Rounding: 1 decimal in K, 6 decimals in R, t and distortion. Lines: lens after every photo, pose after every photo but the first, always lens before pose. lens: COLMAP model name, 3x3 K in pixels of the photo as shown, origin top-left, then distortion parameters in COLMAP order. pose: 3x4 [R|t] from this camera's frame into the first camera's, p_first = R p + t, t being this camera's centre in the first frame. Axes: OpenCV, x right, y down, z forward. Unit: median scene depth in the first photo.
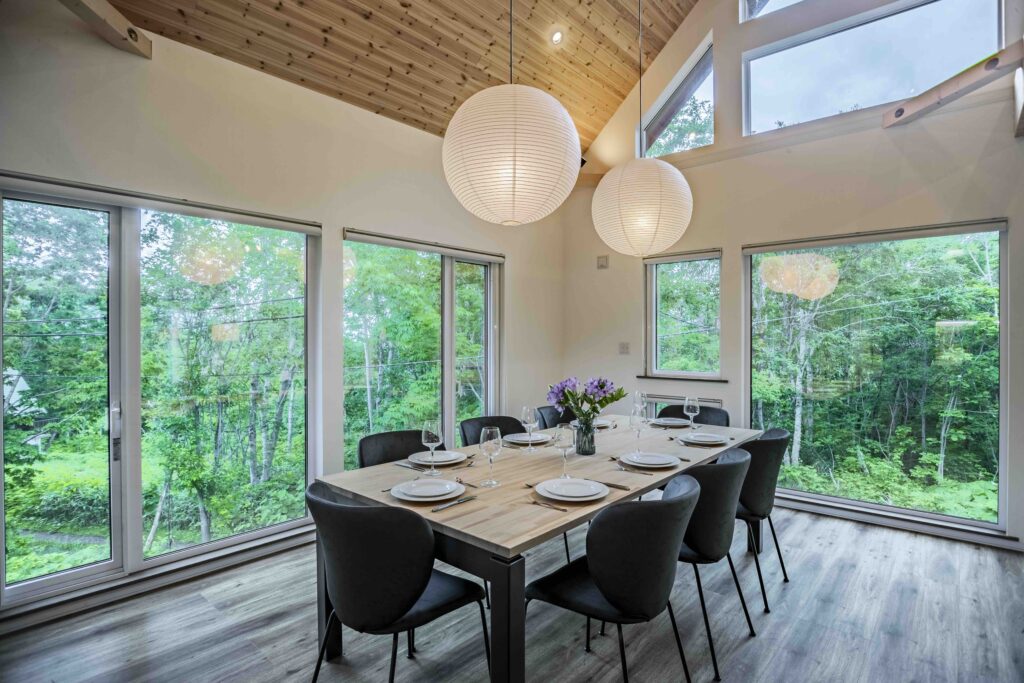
lens RADIAL K [[528.7, 0, 512.0], [0, 528.7, 341.5], [0, 0, 1]] dist [0.000537, 0.000088]
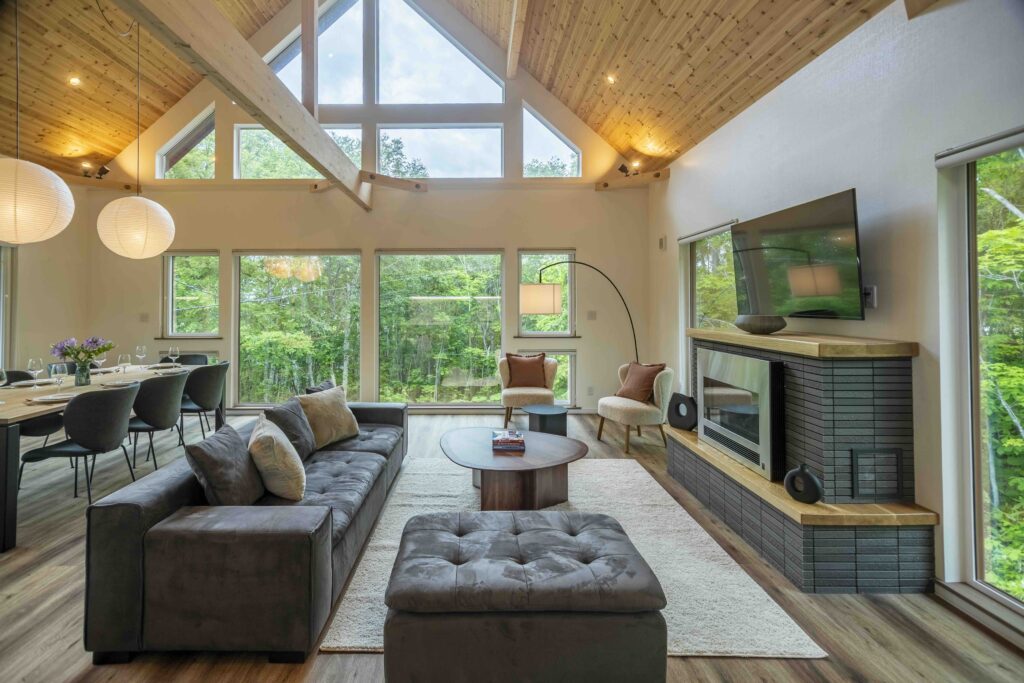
lens RADIAL K [[487.1, 0, 474.6], [0, 487.1, 299.3], [0, 0, 1]] dist [0.000647, 0.014150]
pose [[0.752502, 0.007561, 0.658547, 0.030308], [0.004737, 0.999846, -0.016892, -0.009327], [-0.658573, 0.015830, 0.752350, -0.519711]]
